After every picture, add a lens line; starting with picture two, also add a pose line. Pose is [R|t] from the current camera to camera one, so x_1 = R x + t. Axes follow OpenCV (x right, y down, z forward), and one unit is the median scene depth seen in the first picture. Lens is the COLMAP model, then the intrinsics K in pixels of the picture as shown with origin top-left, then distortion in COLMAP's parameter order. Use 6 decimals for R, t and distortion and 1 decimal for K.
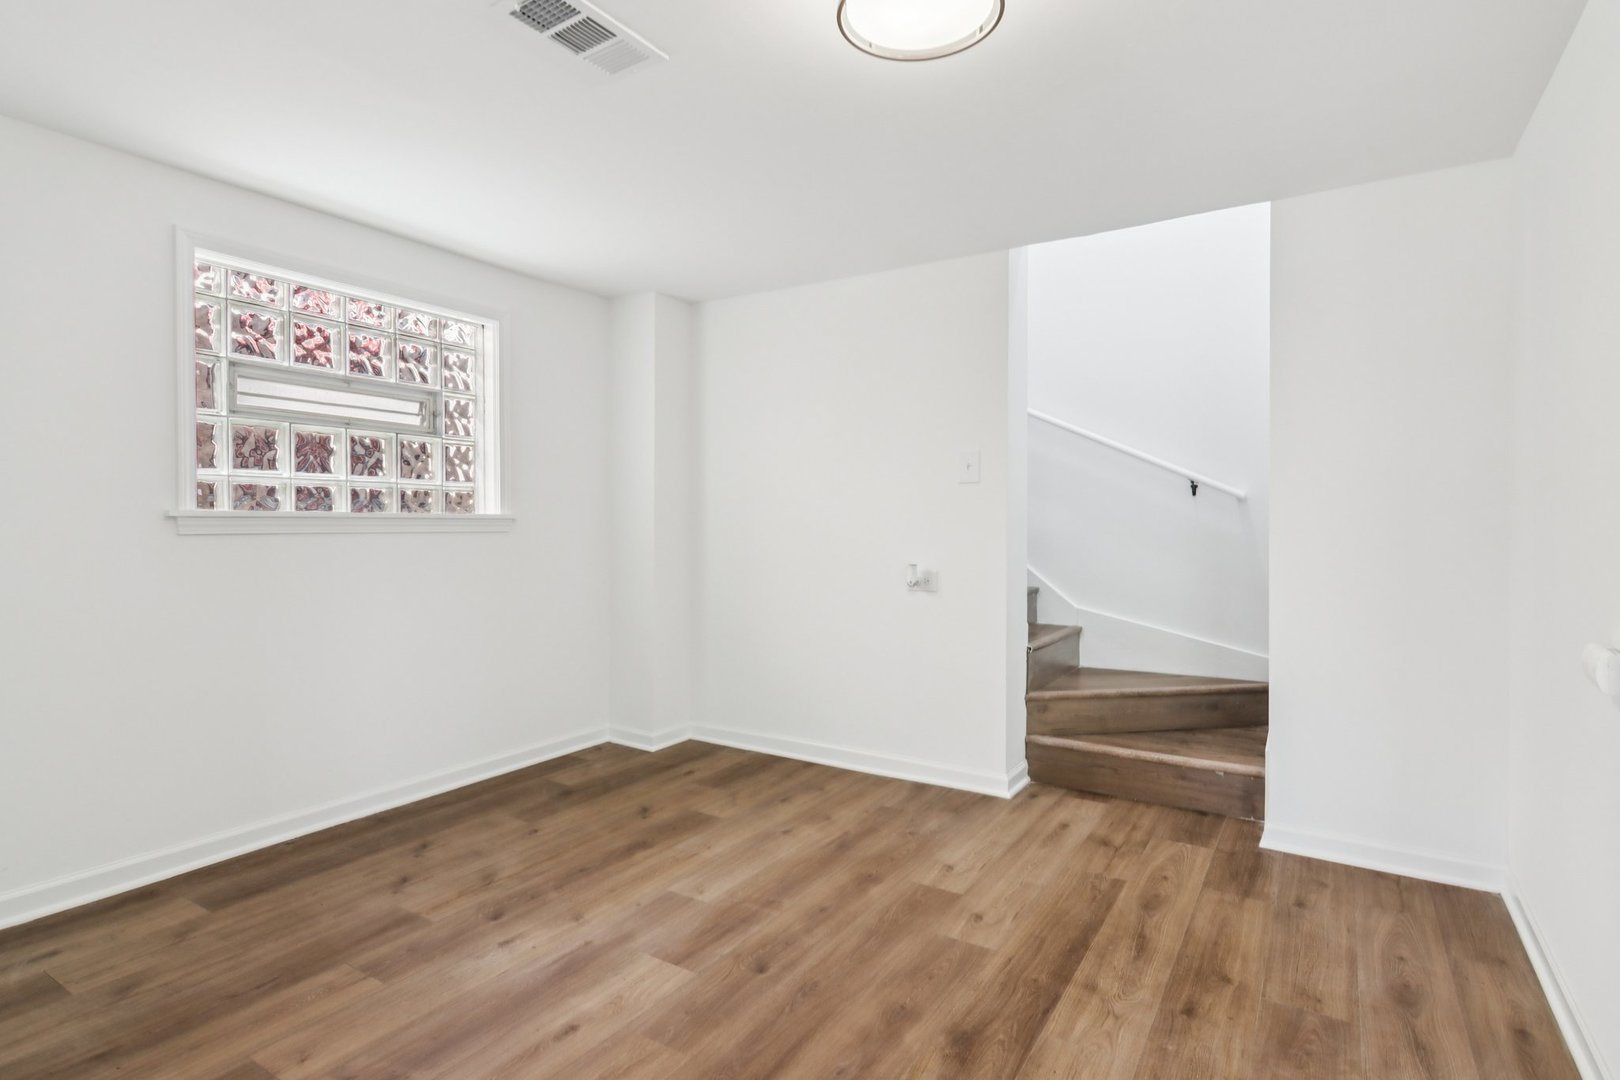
lens RADIAL K [[836.0, 0, 802.8], [0, 836.0, 527.9], [0, 0, 1]] dist [0.019199, -0.009494]
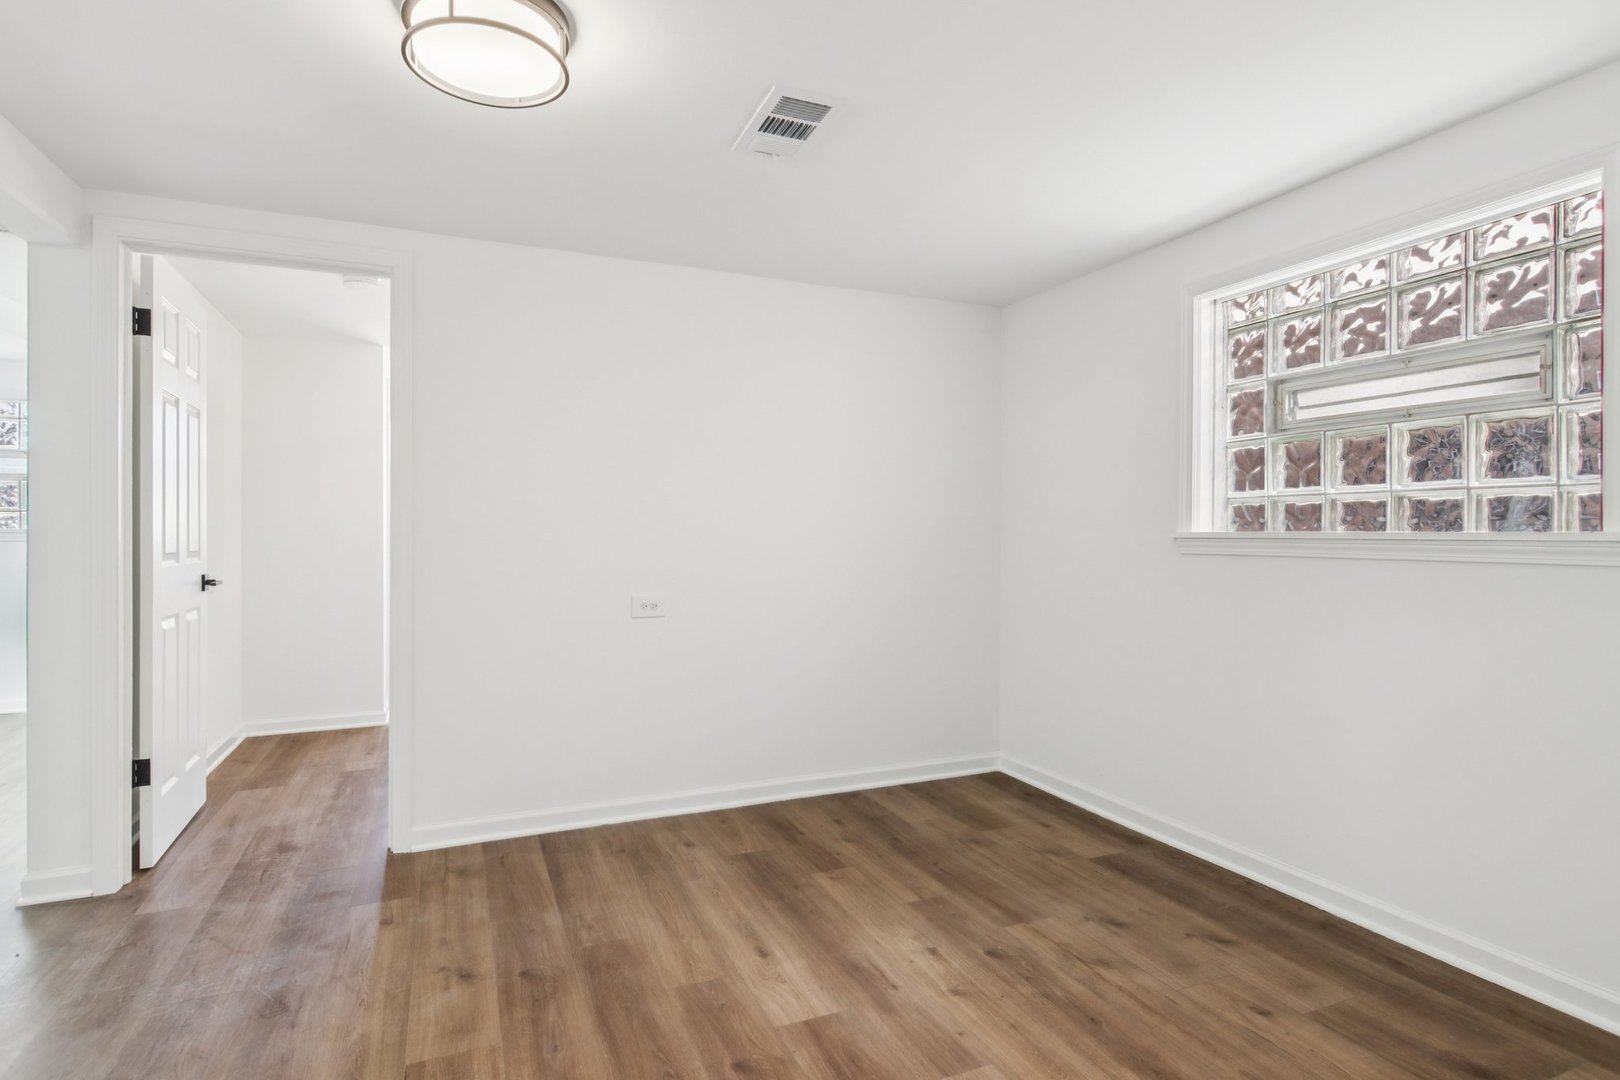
lens RADIAL K [[836.0, 0, 799.9], [0, 836.0, 544.9], [0, 0, 1]] dist [0.019199, -0.009494]
pose [[-0.570112, 0.010065, -0.821505, 0.509748], [-0.007444, 0.999821, 0.017416, -0.020647], [0.821533, 0.016044, -0.569935, 1.262040]]
